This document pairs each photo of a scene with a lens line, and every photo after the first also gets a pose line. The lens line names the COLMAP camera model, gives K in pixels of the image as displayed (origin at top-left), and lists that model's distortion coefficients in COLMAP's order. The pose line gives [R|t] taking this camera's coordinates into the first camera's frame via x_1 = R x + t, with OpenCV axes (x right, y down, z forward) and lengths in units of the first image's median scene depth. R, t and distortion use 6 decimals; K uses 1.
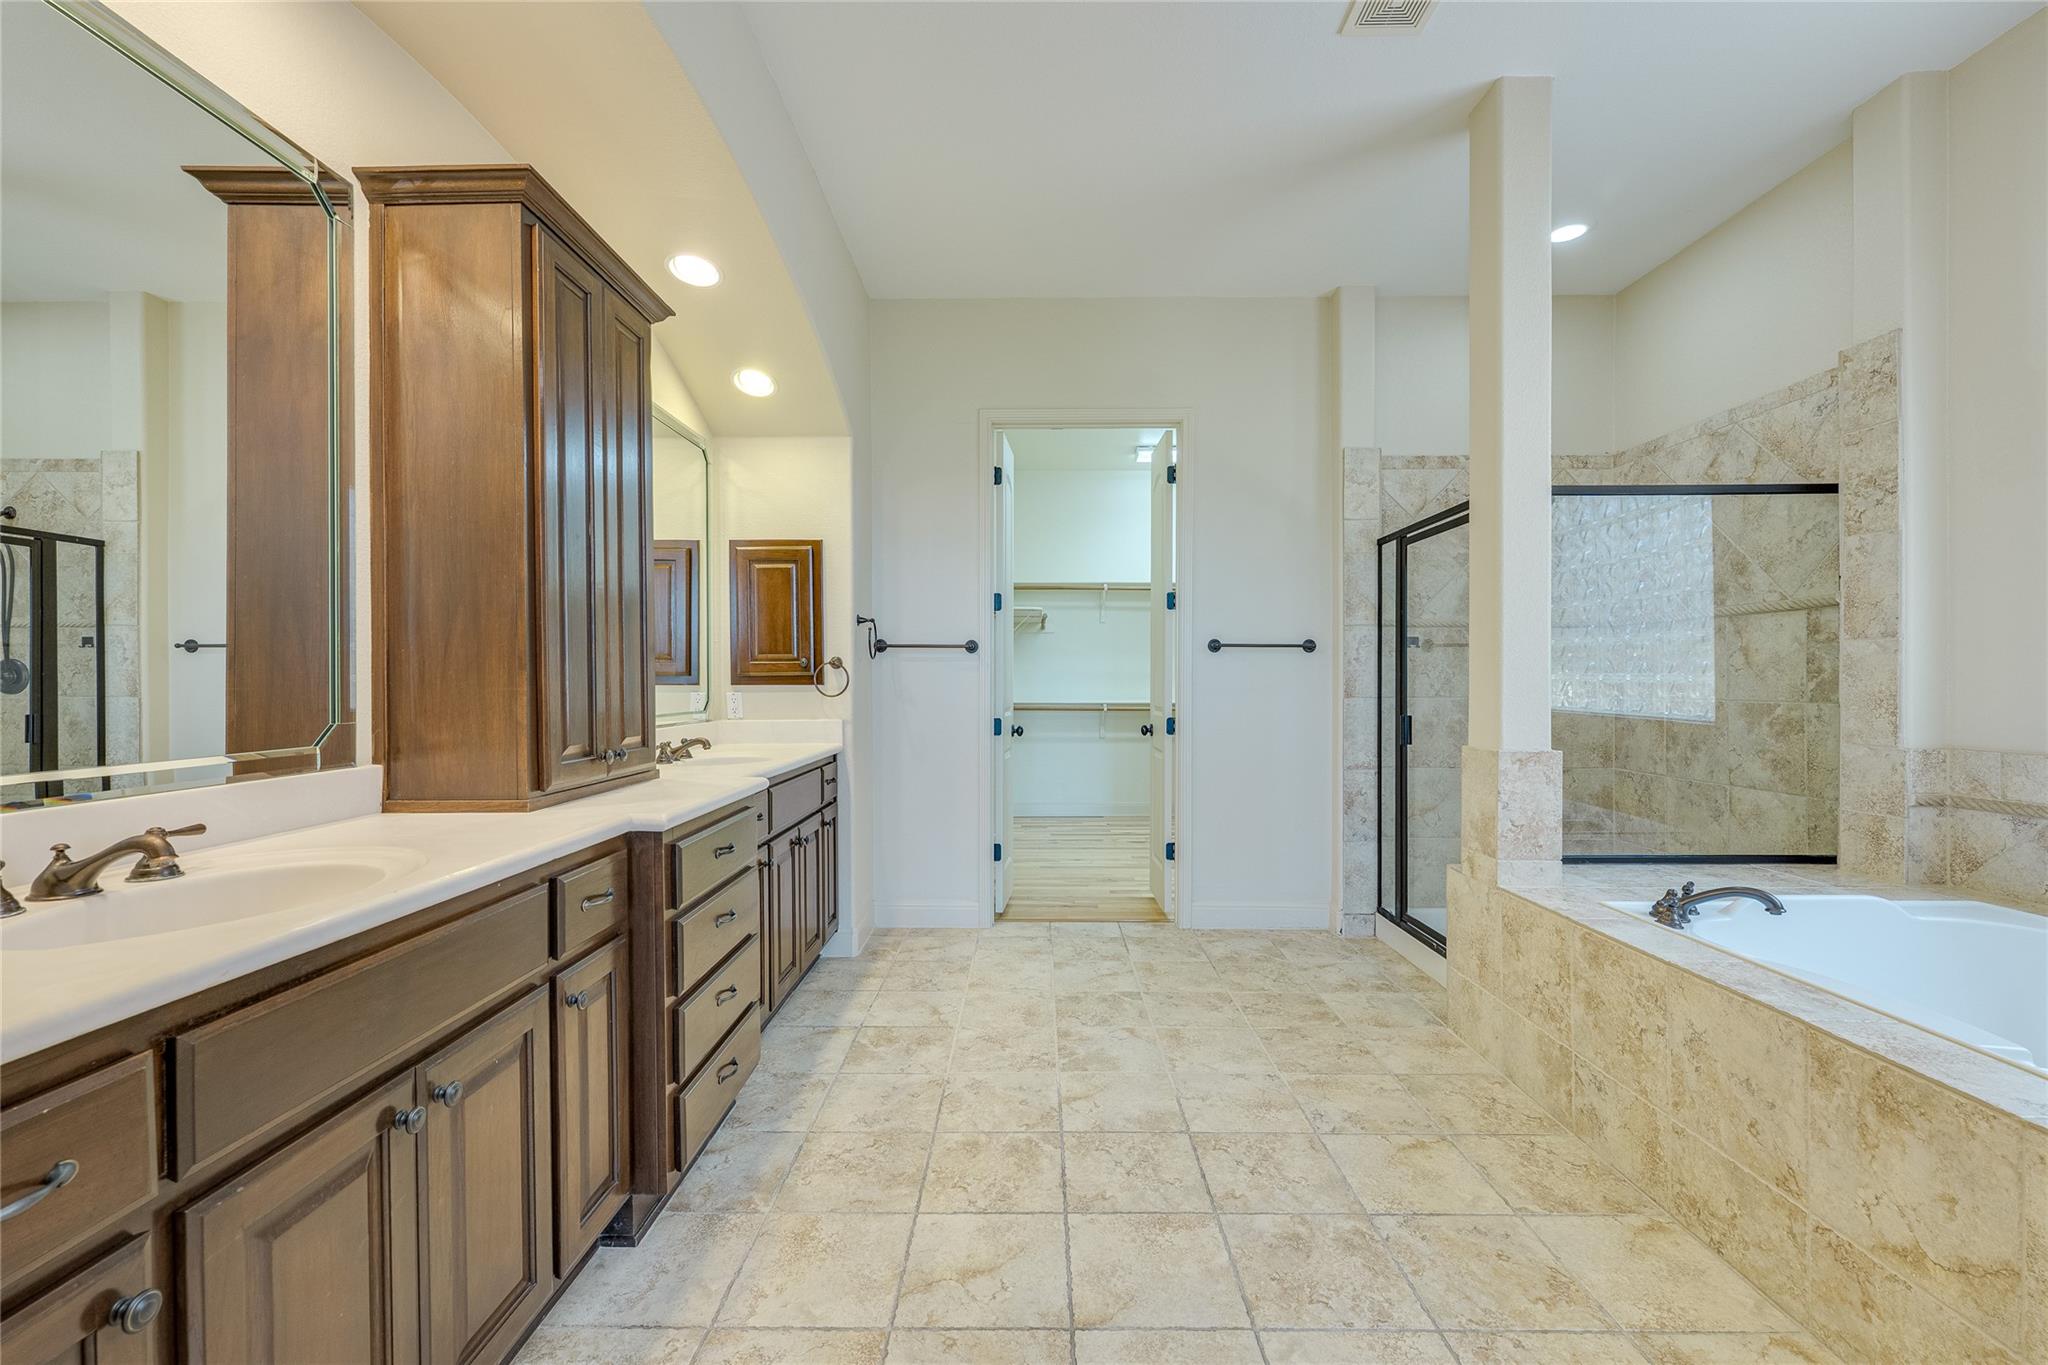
lens RADIAL K [[840.7, 0, 1024.0], [0, 840.7, 682.5], [0, 0, 1]] dist [-0.002317, -0.000132]
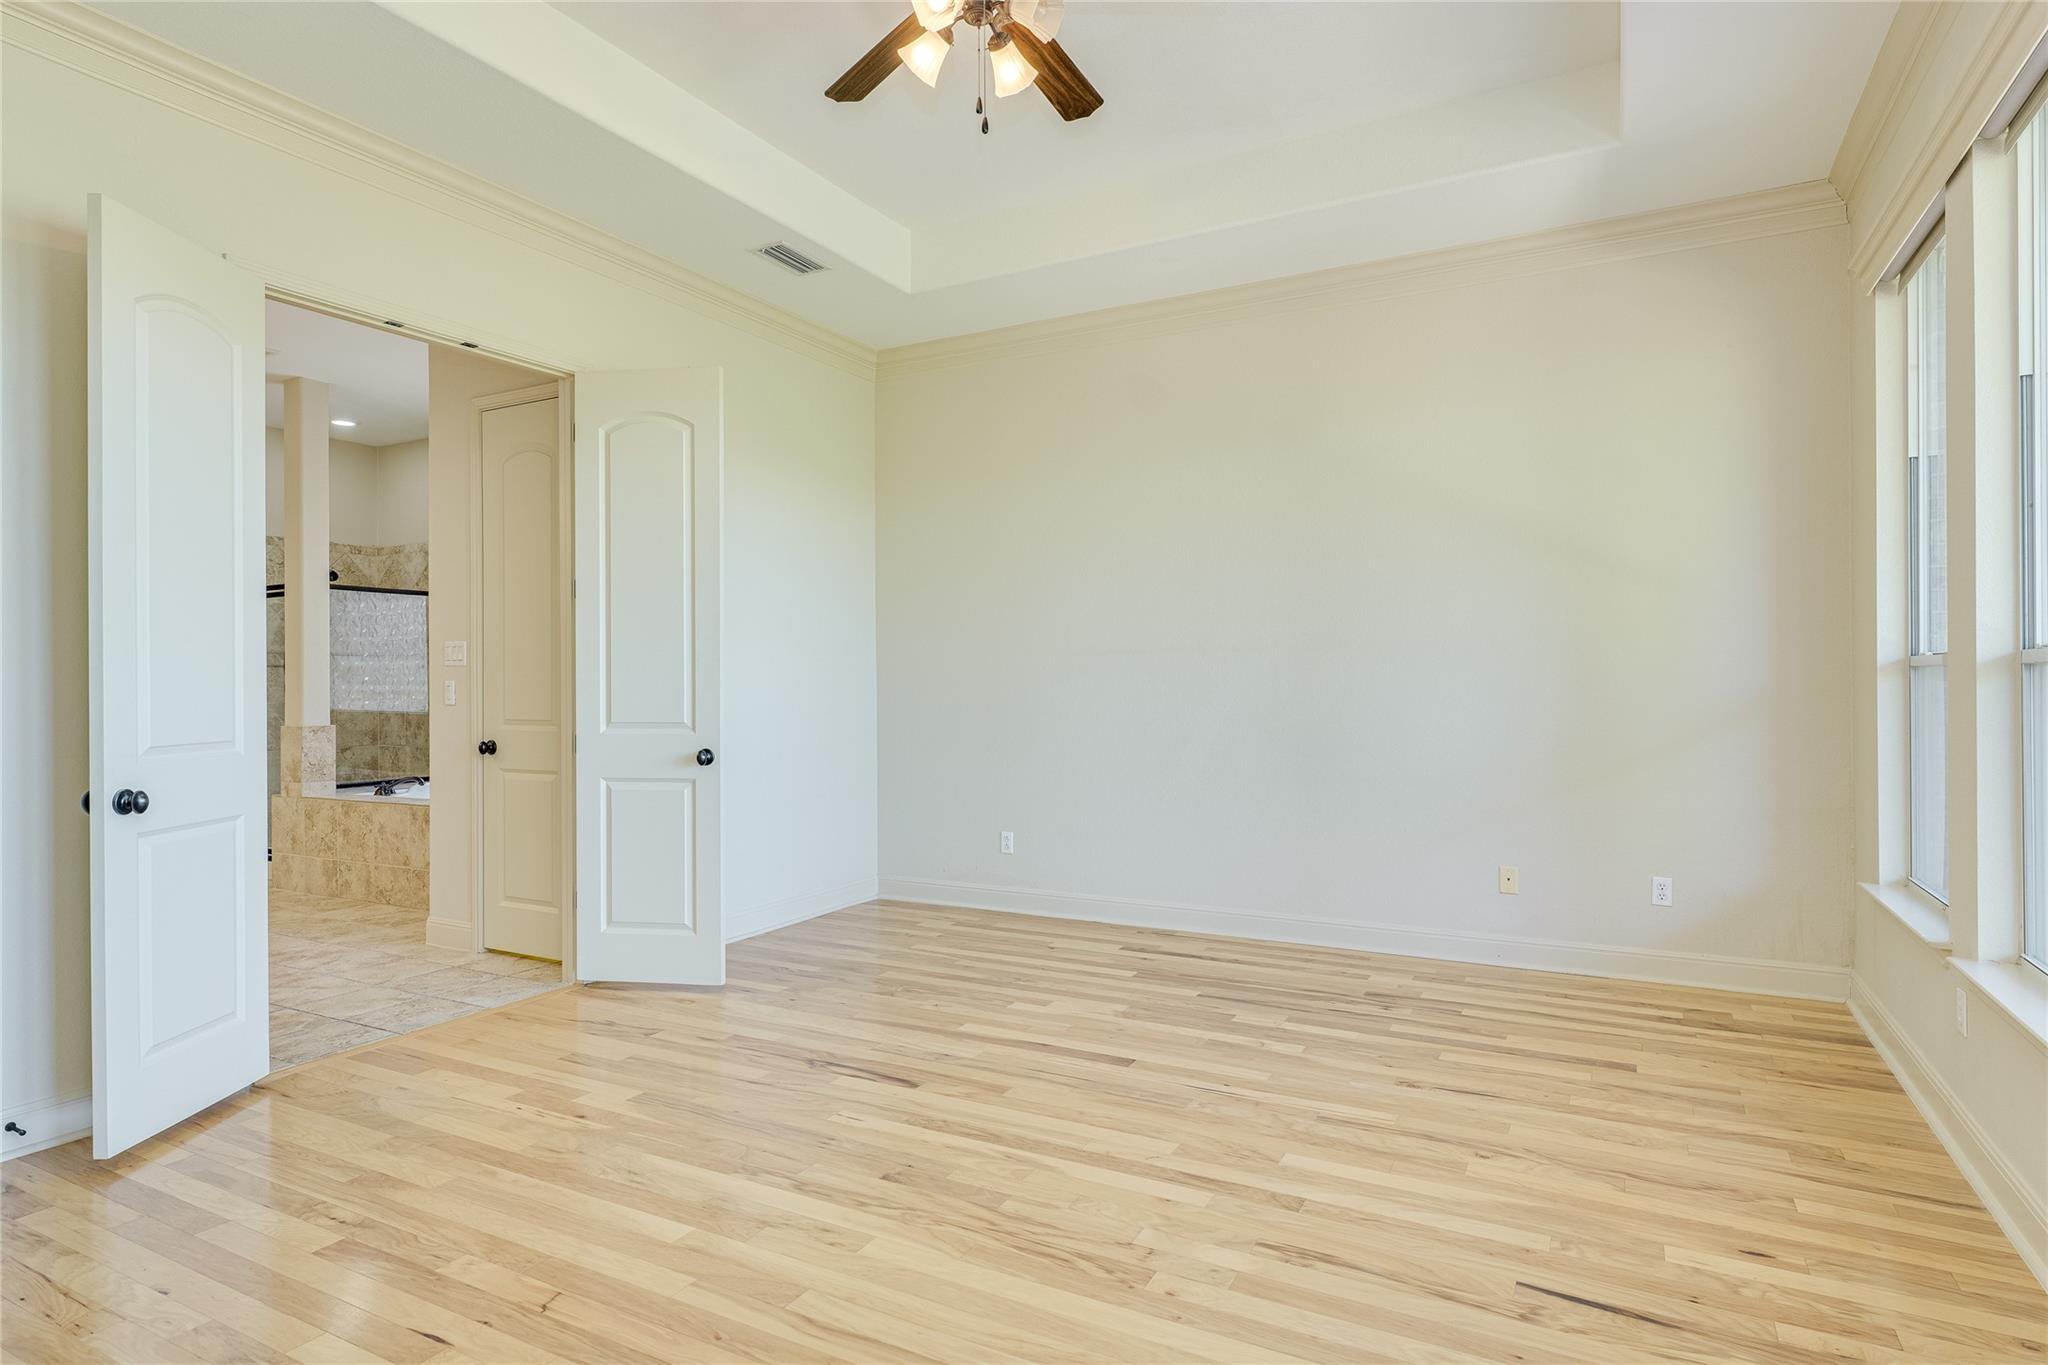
lens RADIAL K [[1114.0, 0, 1024.0], [0, 1114.0, 682.5], [0, 0, 1]] dist [-0.001233, -0.001526]
pose [[0.465702, 0.002078, 0.884939, -0.914921], [0.007875, 0.999948, -0.006493, 0.011383], [-0.884907, 0.009993, 0.465661, -1.639426]]
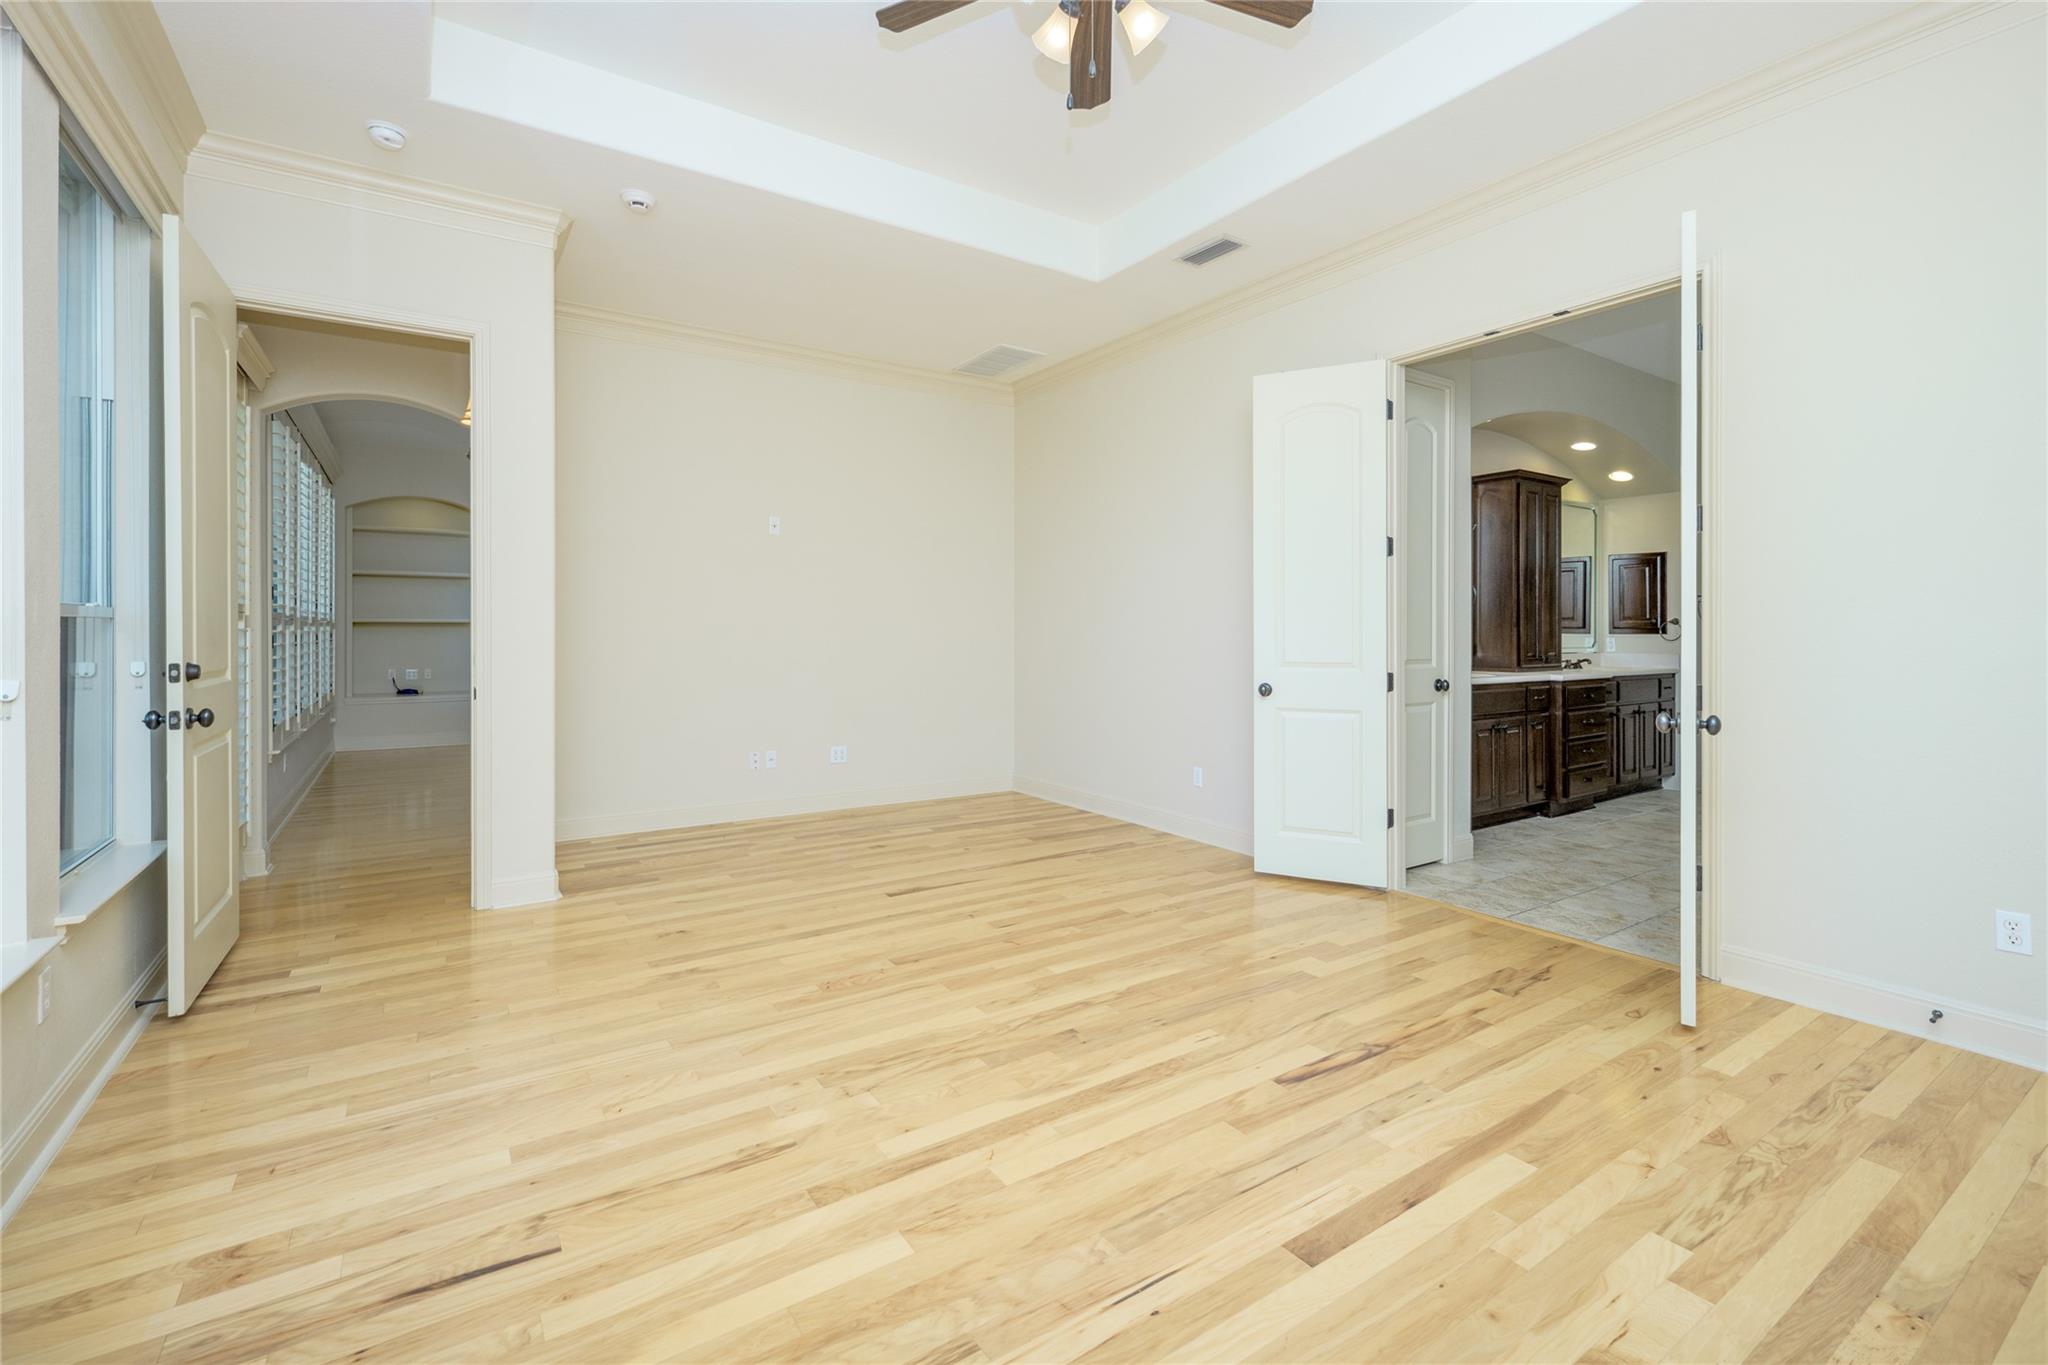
lens RADIAL K [[897.1, 0, 1020.4], [0, 897.1, 633.5], [0, 0, 1]] dist [-0.000529, 0.000370]
pose [[0.559106, 0.009757, -0.829039, 0.796147], [-0.008798, 0.999944, 0.005835, 0.003816], [0.829050, 0.004032, 0.559161, -1.663785]]
